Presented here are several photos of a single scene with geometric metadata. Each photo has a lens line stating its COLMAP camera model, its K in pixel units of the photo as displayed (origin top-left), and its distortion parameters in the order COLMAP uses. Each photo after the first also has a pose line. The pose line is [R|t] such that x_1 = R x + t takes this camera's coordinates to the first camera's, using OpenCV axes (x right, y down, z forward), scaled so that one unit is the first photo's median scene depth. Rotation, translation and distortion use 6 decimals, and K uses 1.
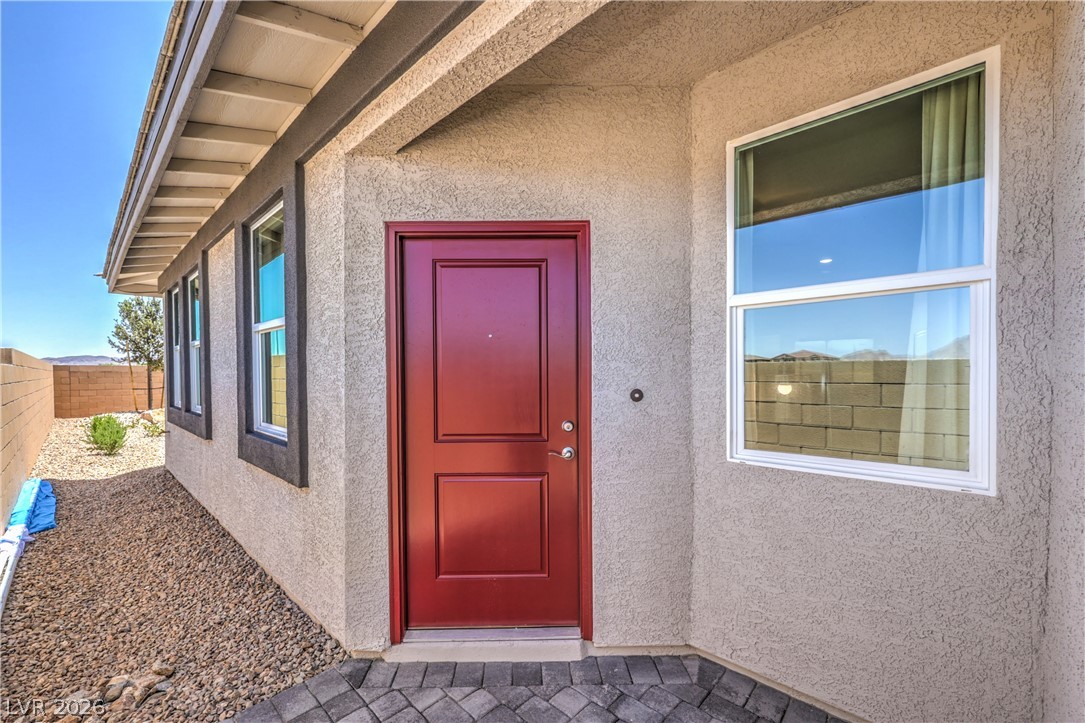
lens RADIAL K [[466.7, 0, 560.5], [0, 466.7, 384.6], [0, 0, 1]] dist [-0.000899, 0.000149]
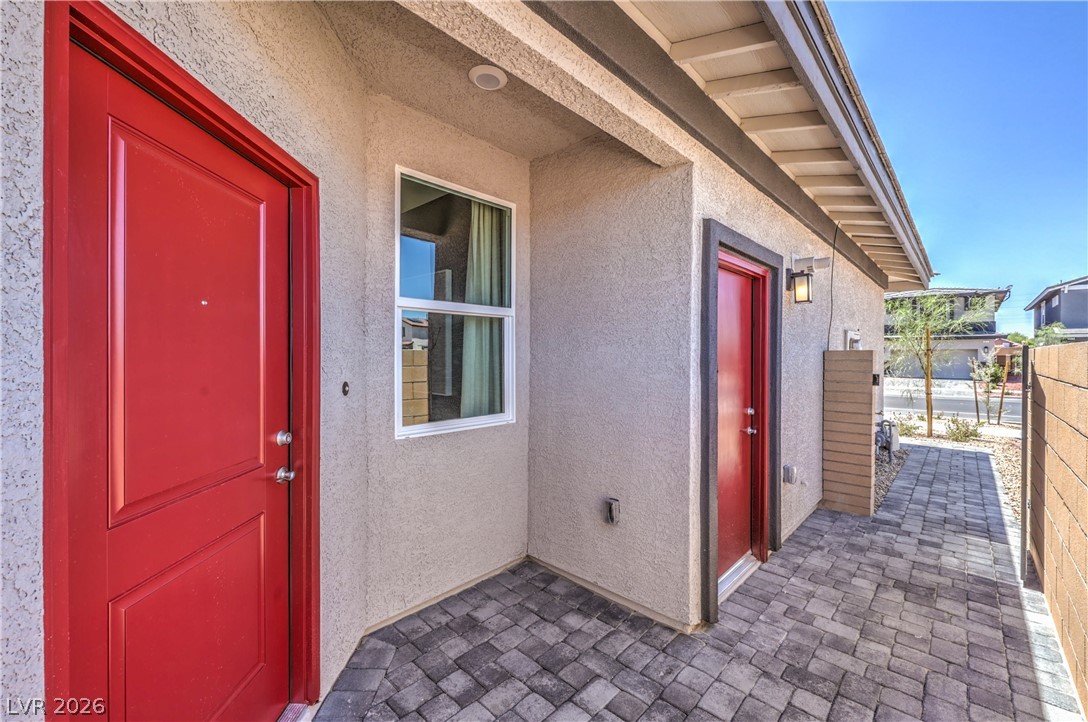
lens RADIAL K [[443.0, 0, 546.7], [0, 443.0, 356.8], [0, 0, 1]] dist [0.002892, 0.000535]
pose [[-0.001594, 0.000528, 0.999999, -0.771392], [0.019341, 0.999813, -0.000497, -0.034328], [-0.999812, 0.019340, -0.001604, 0.655924]]
